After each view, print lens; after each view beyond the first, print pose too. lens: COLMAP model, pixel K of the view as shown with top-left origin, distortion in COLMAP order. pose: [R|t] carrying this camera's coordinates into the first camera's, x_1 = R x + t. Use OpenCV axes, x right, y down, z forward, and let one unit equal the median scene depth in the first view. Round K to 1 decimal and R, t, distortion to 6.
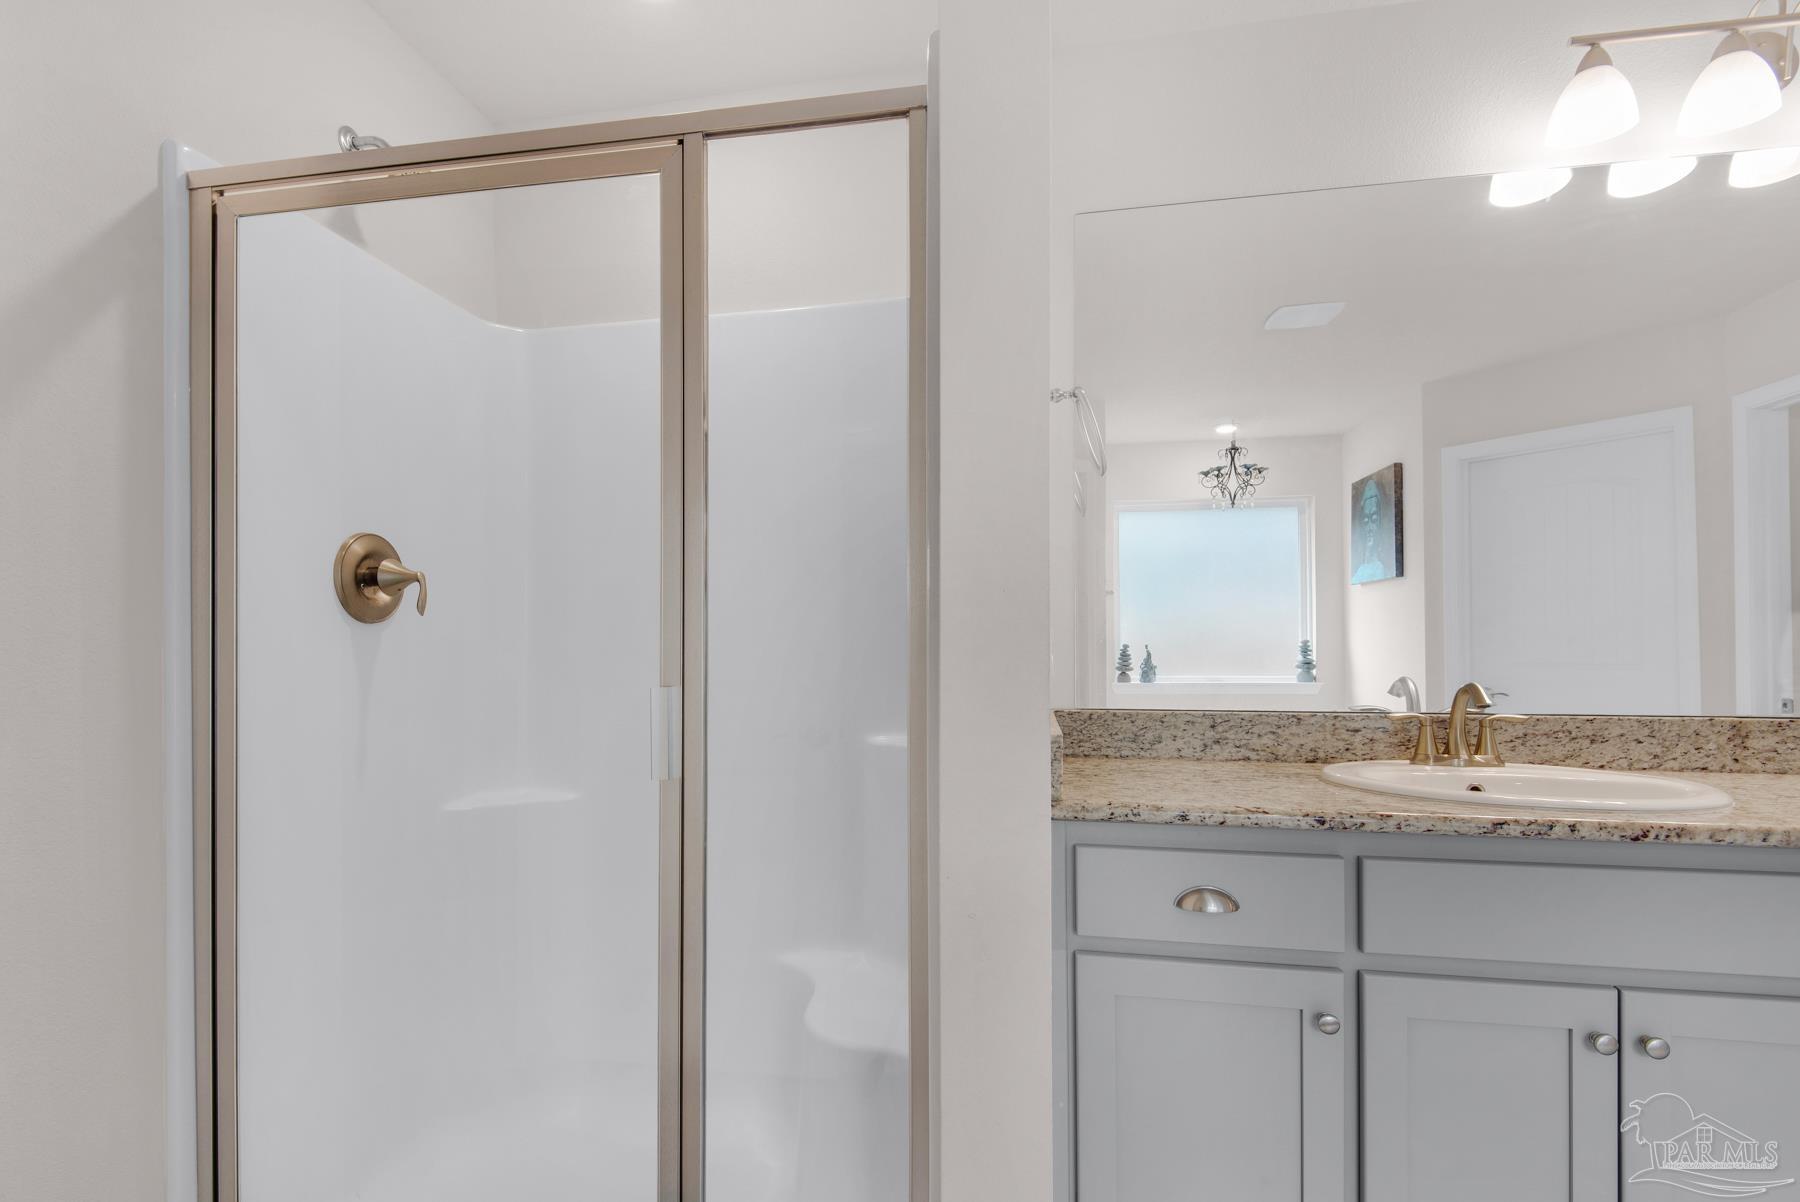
lens RADIAL K [[822.9, 0, 842.6], [0, 822.9, 644.5], [0, 0, 1]] dist [0.021411, -0.016262]
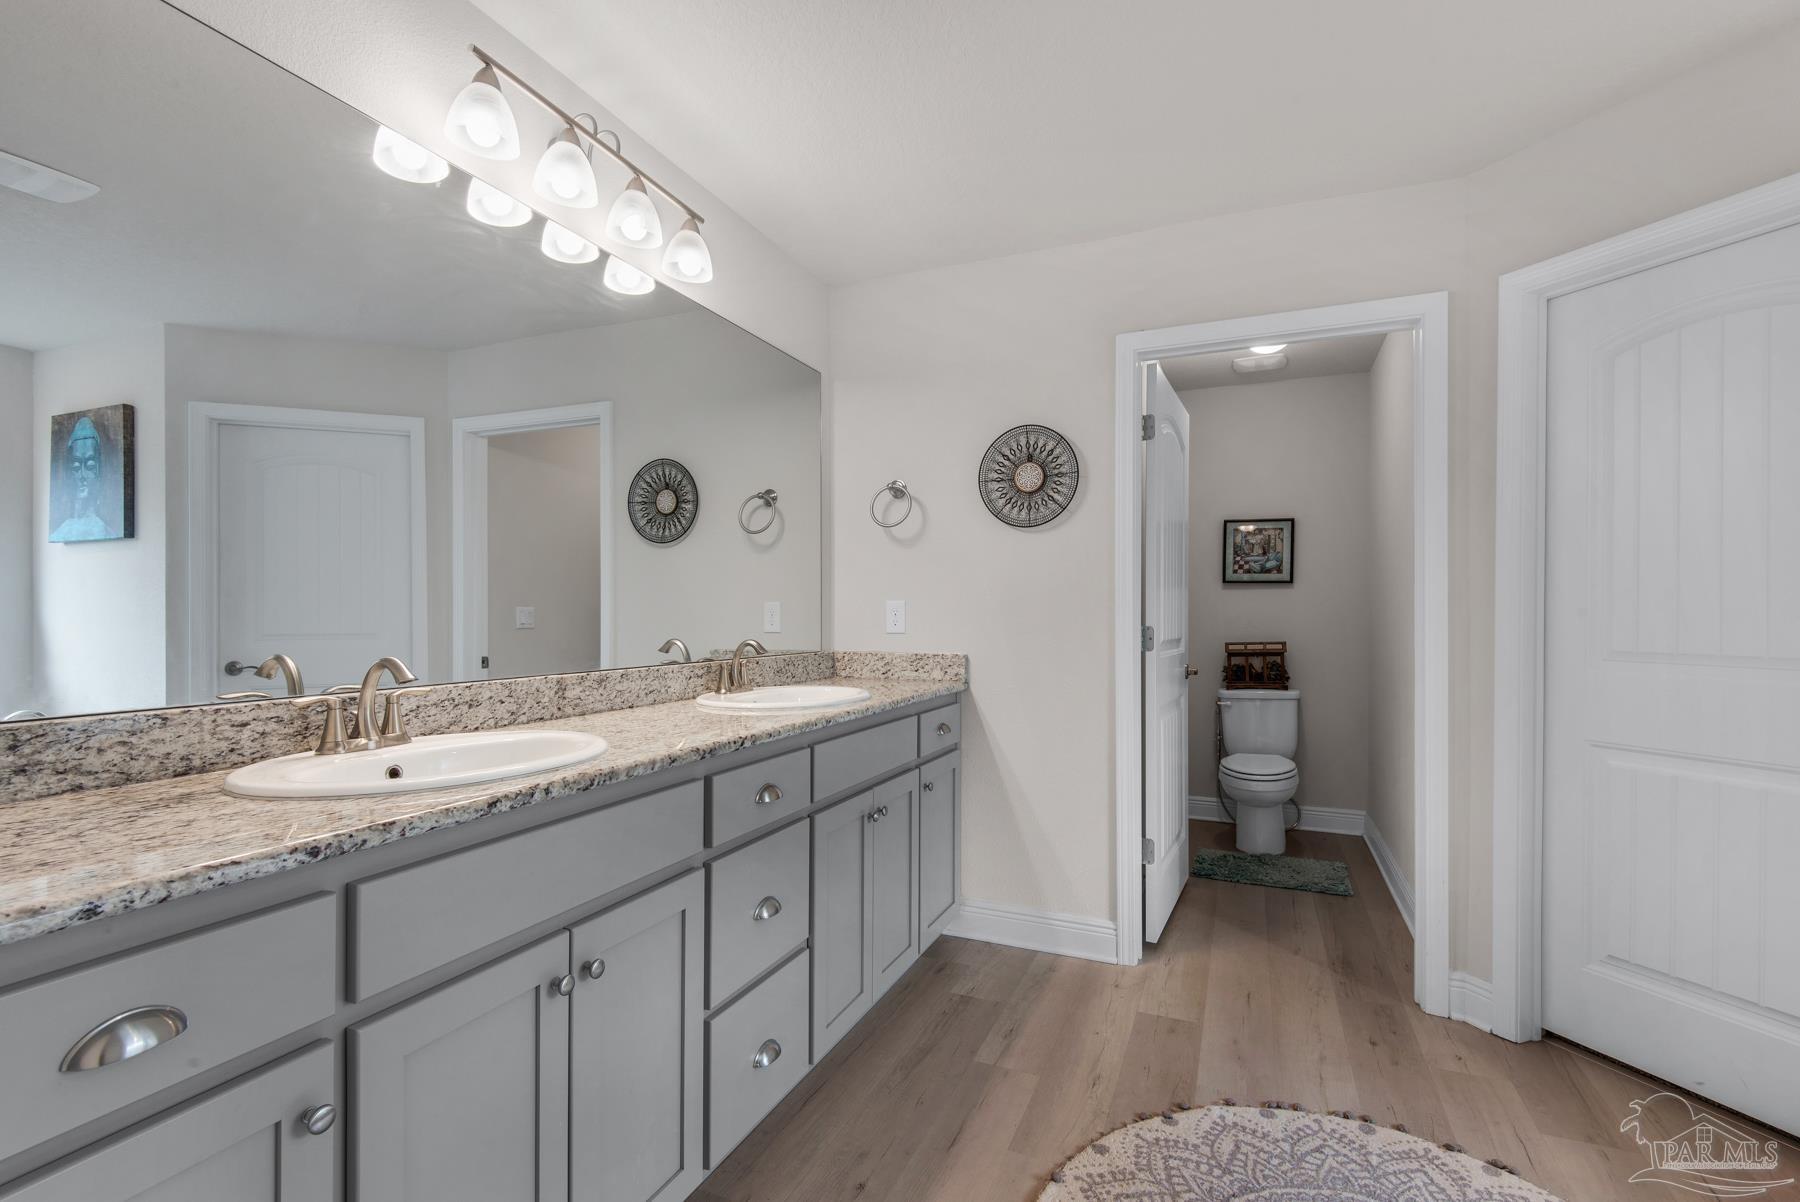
lens RADIAL K [[822.9, 0, 908.6], [0, 822.9, 602.1], [0, 0, 1]] dist [0.021411, -0.016262]
pose [[0.195980, 0.015475, 0.980486, -0.037408], [0.001800, 0.999868, -0.016141, 0.000420], [-0.980606, 0.004928, 0.195926, 0.230489]]
